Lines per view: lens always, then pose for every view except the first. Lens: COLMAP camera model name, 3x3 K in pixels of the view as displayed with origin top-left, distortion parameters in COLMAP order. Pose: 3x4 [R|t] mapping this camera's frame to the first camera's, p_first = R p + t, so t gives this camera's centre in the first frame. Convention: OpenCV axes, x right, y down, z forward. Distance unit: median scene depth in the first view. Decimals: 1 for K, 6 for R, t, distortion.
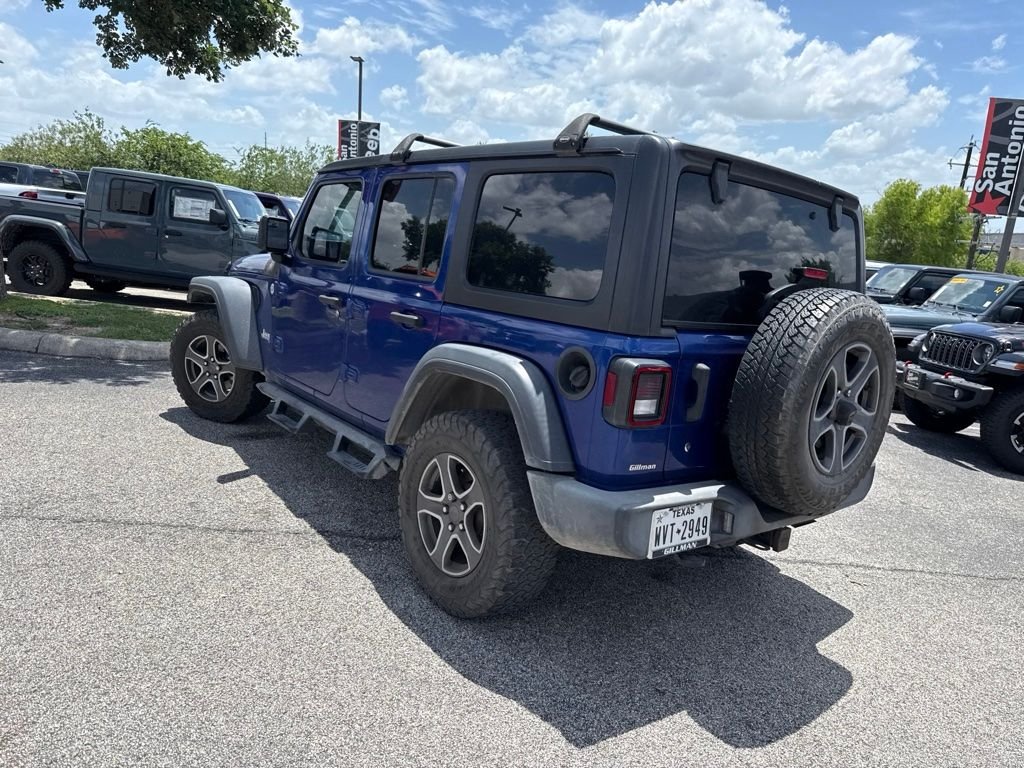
lens RADIAL K [[730.0, 0, 518.4], [0, 730.0, 387.3], [0, 0, 1]] dist [0.024757, -0.027419]
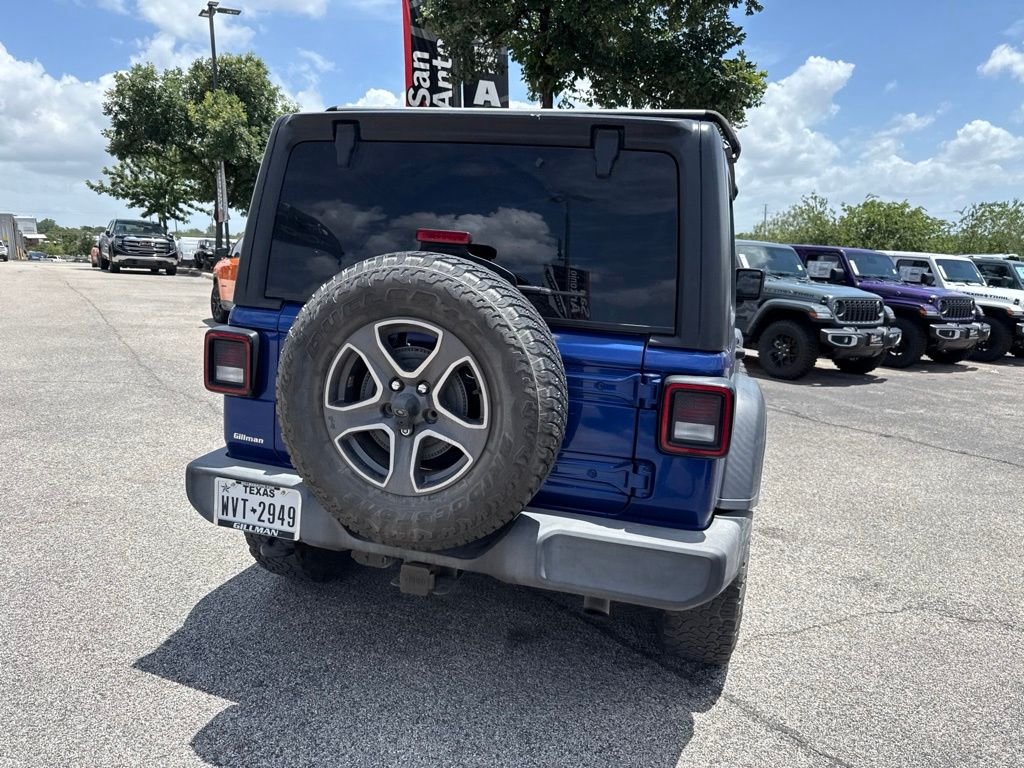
lens RADIAL K [[726.4, 0, 518.6], [0, 726.4, 381.6], [0, 0, 1]] dist [0.040198, -0.047524]
pose [[0.572391, 0.059036, -0.817853, 0.956177], [-0.145142, 0.988950, -0.030194, 0.007087], [0.807033, 0.135987, 0.574635, 0.569486]]
